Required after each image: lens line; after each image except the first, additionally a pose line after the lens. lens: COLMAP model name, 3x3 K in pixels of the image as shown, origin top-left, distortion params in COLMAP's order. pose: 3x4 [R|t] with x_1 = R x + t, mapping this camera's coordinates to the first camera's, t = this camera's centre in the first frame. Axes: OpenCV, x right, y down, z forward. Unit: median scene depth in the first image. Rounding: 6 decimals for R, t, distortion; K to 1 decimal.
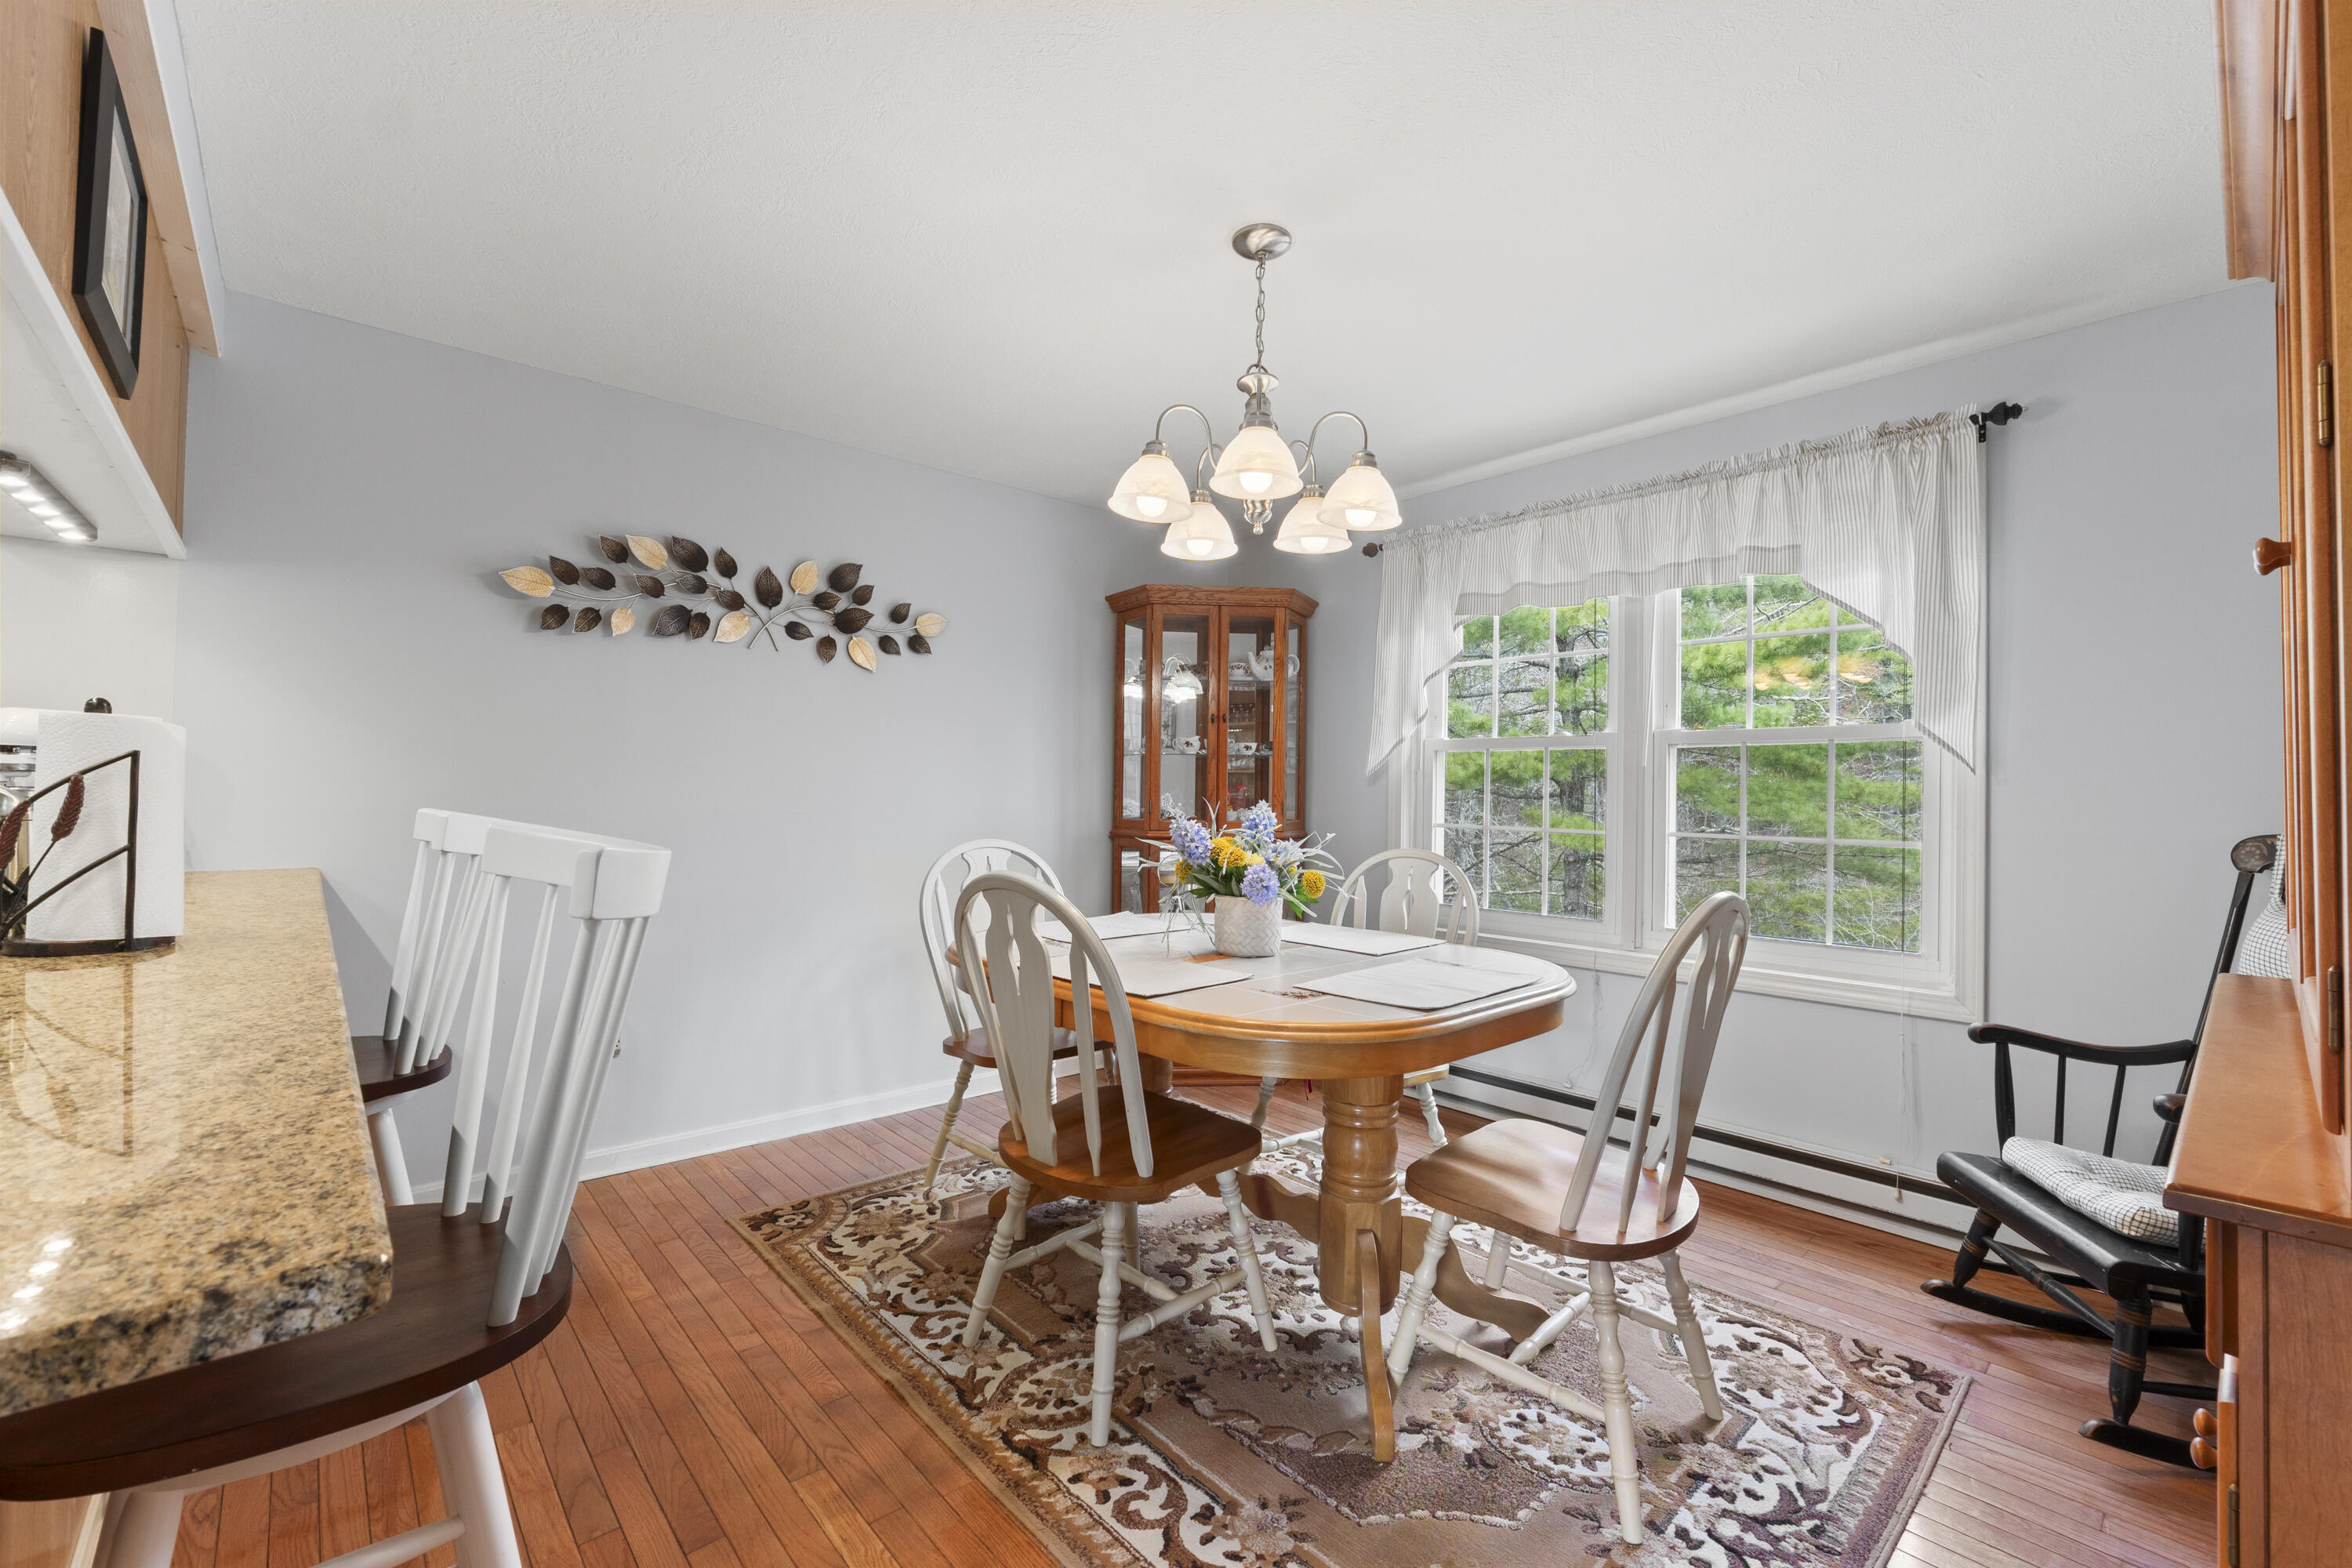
lens RADIAL K [[987.8, 0, 1185.1], [0, 987.8, 790.7], [0, 0, 1]] dist [-0.007155, -0.000446]
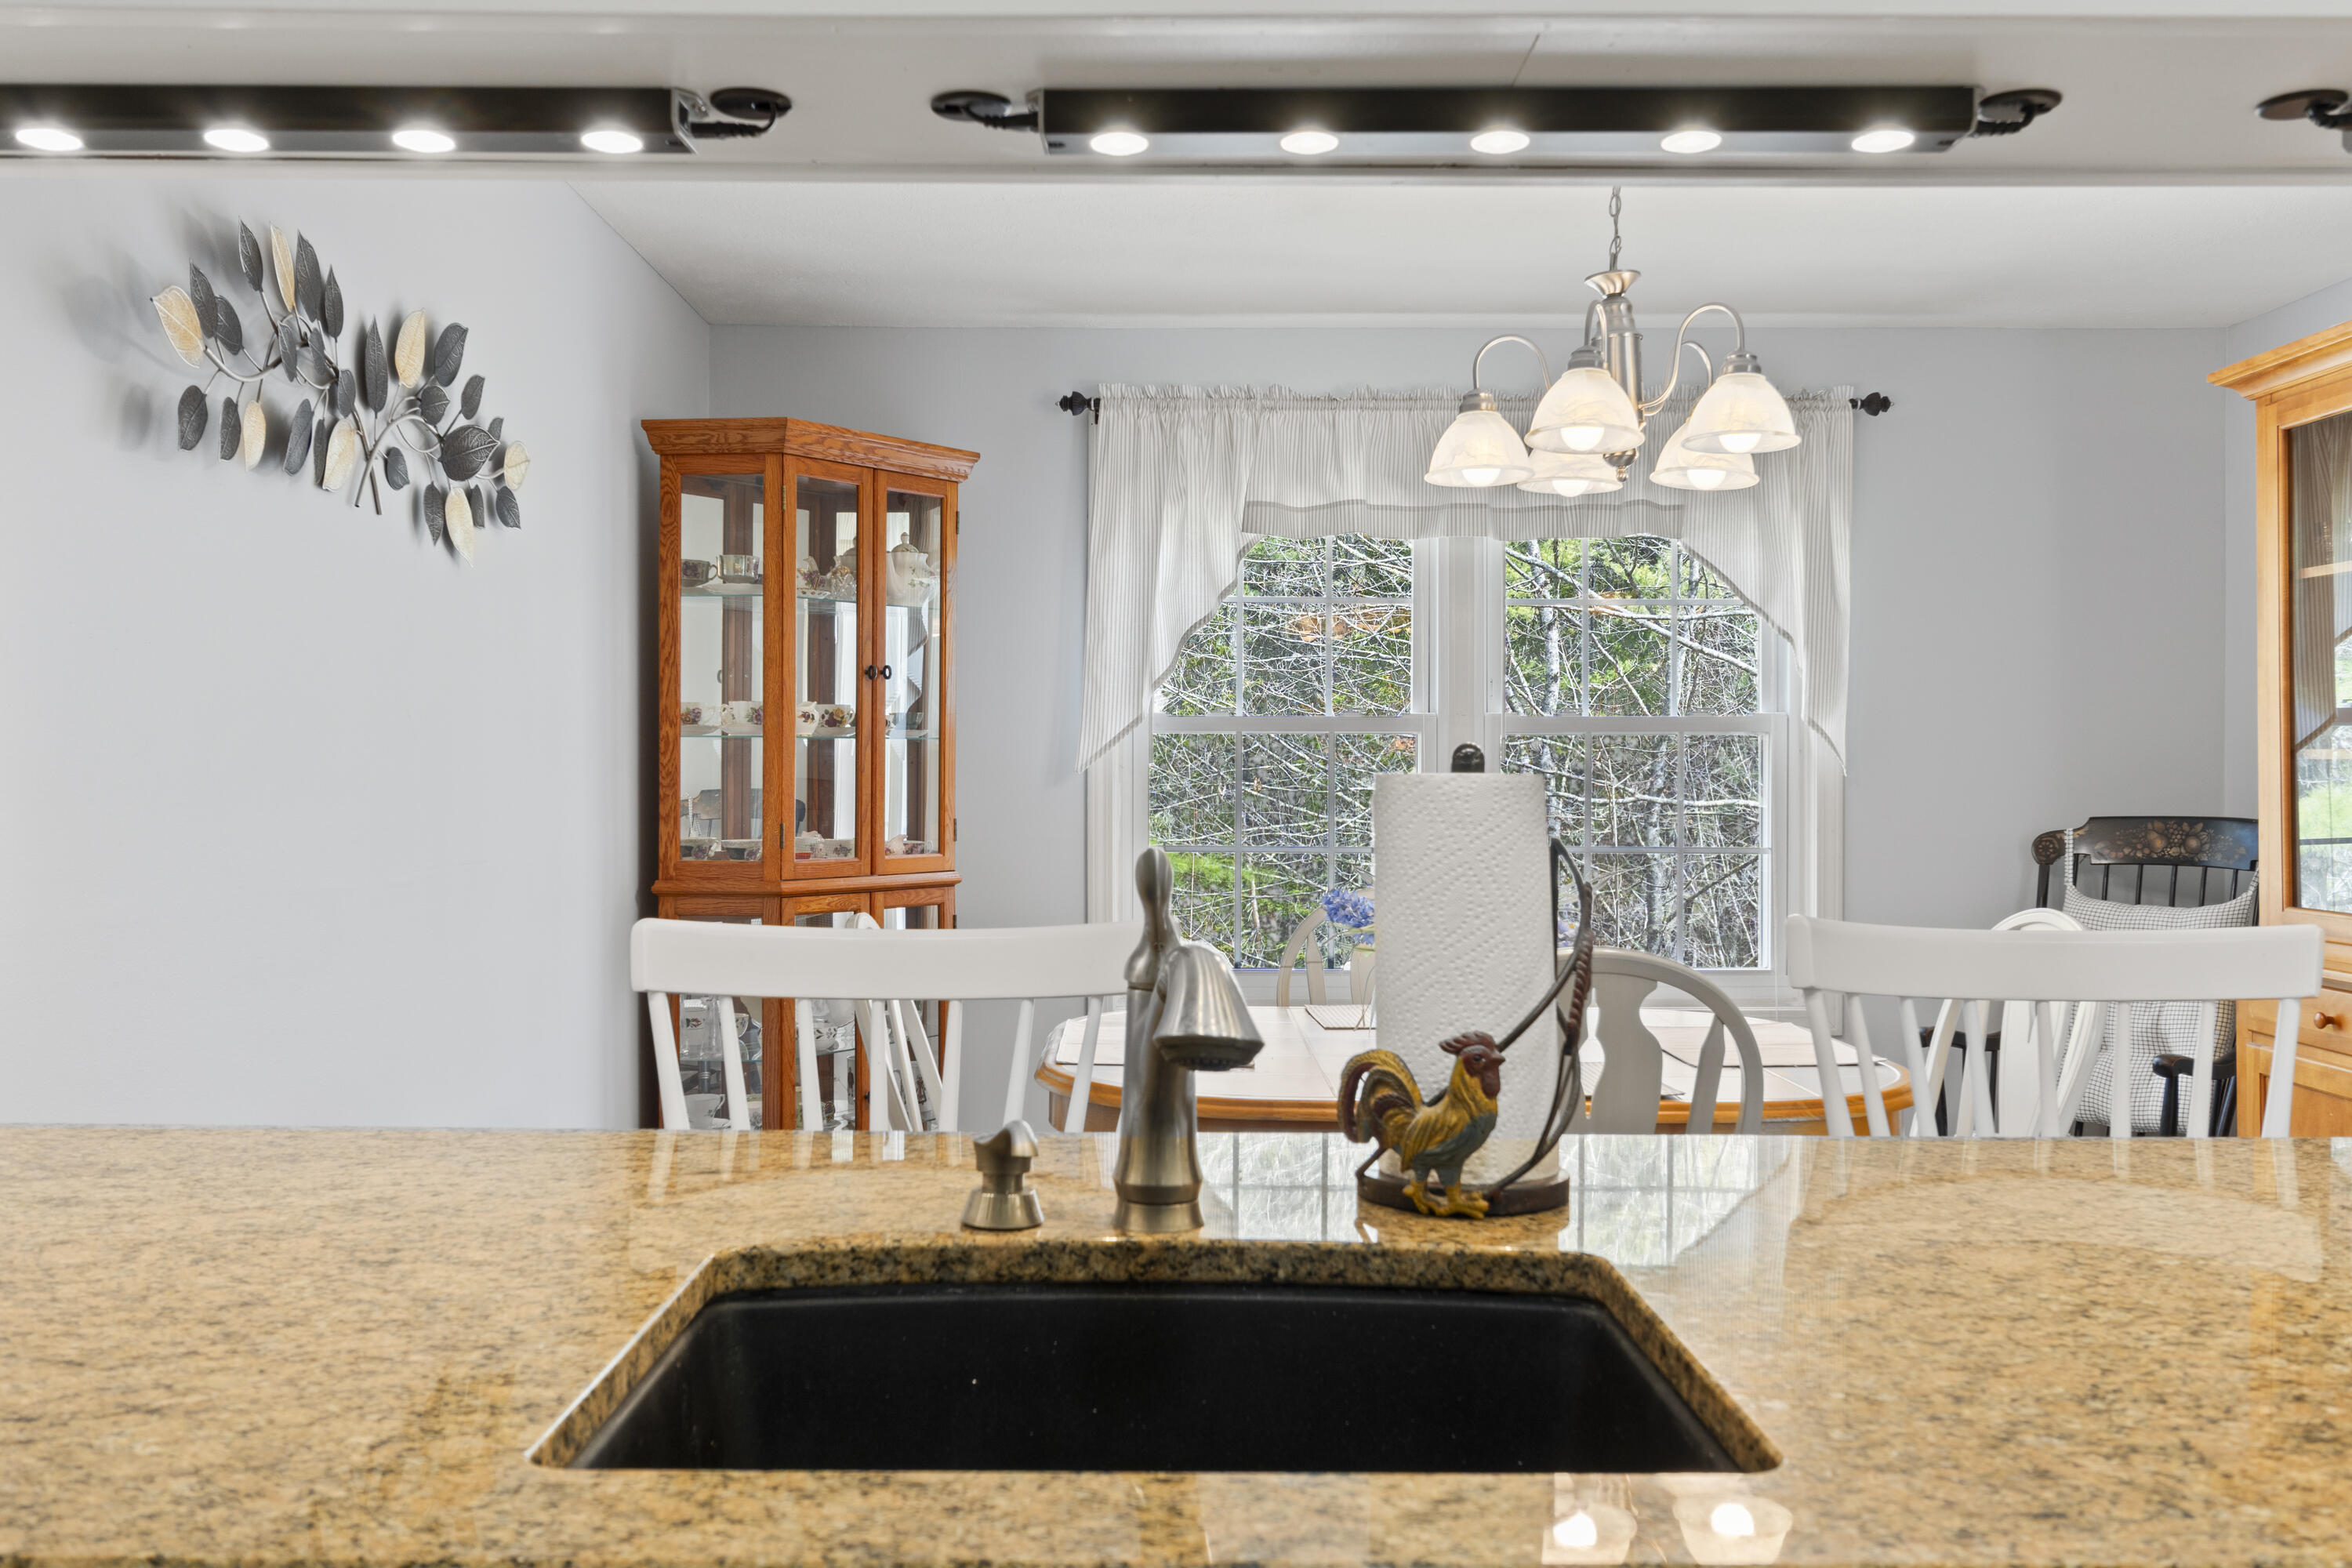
lens RADIAL K [[2000.3, 0, 1178.4], [0, 2000.3, 771.8], [0, 0, 1]] dist [0.002603, 0.007426]
pose [[0.660397, -0.014450, 0.750778, -1.273466], [0.006540, 0.999888, 0.013491, -0.056390], [-0.750888, -0.003999, 0.660417, 0.231272]]
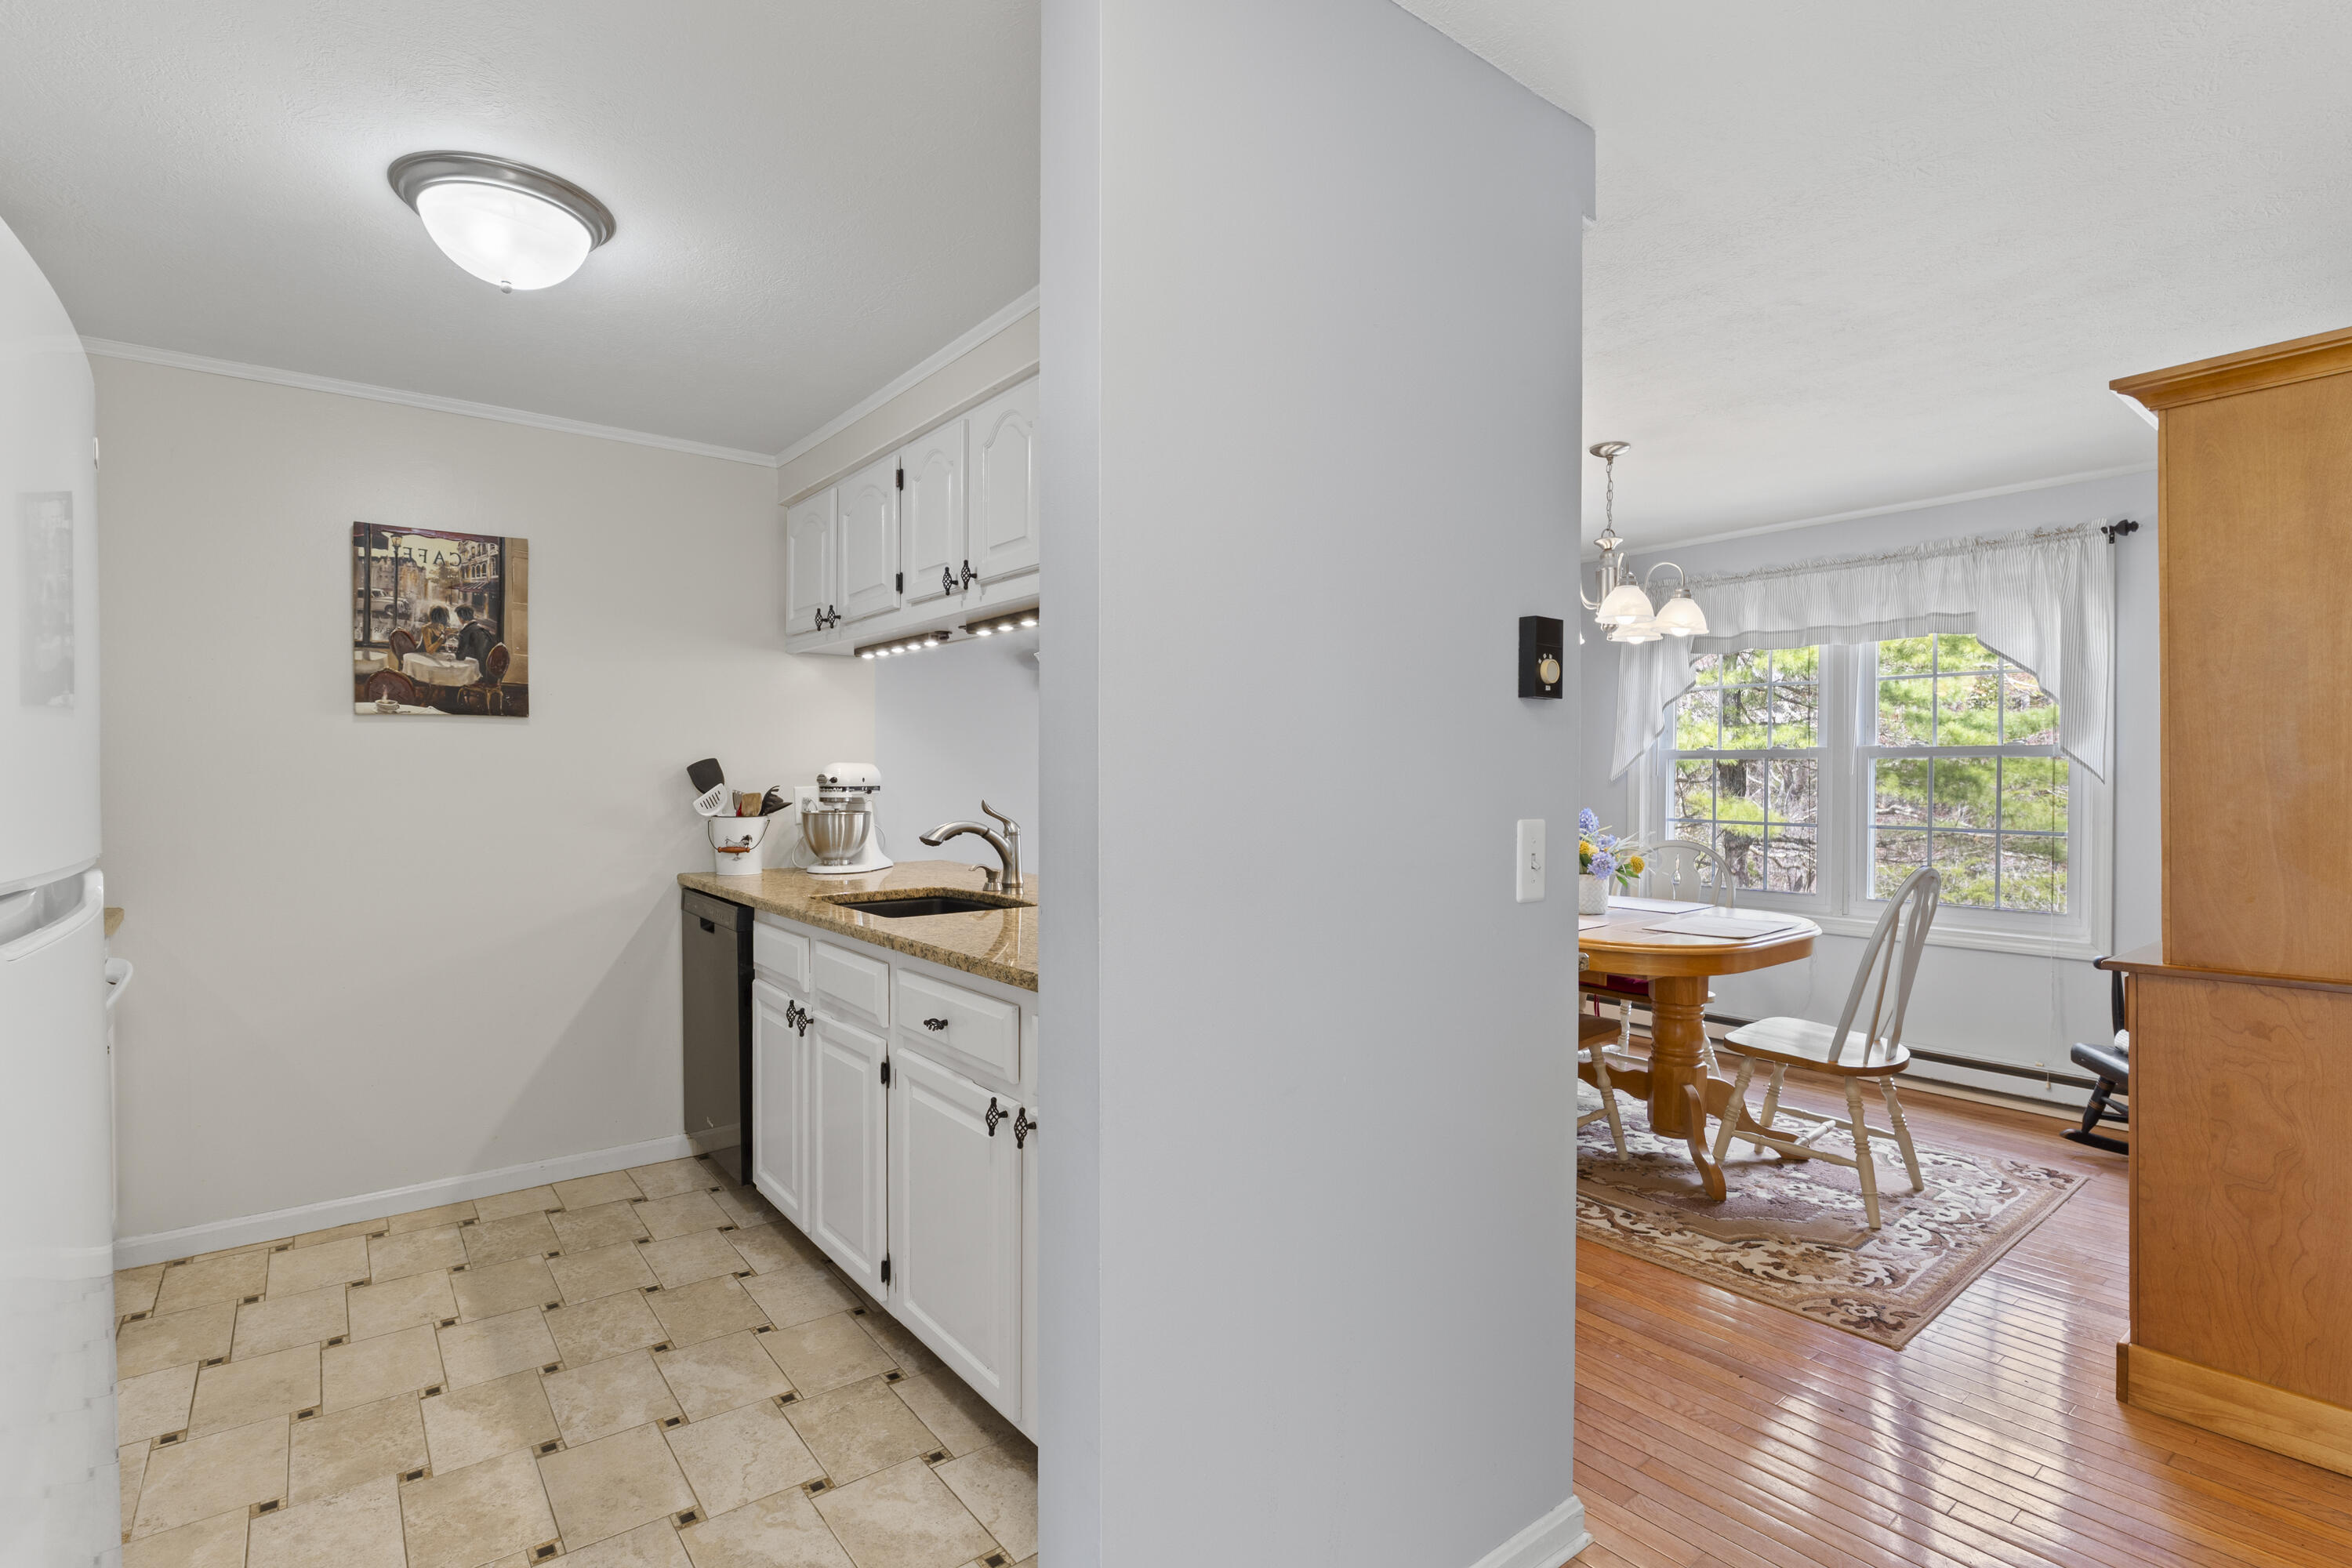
lens RADIAL K [[1134.7, 0, 1181.4], [0, 1134.7, 791.8], [0, 0, 1]] dist [-0.002197, -0.000770]
pose [[0.998268, -0.011588, -0.057681, -0.484781], [0.012675, 0.999748, 0.018511, -0.060455], [0.057452, -0.019210, 0.998163, -0.799595]]
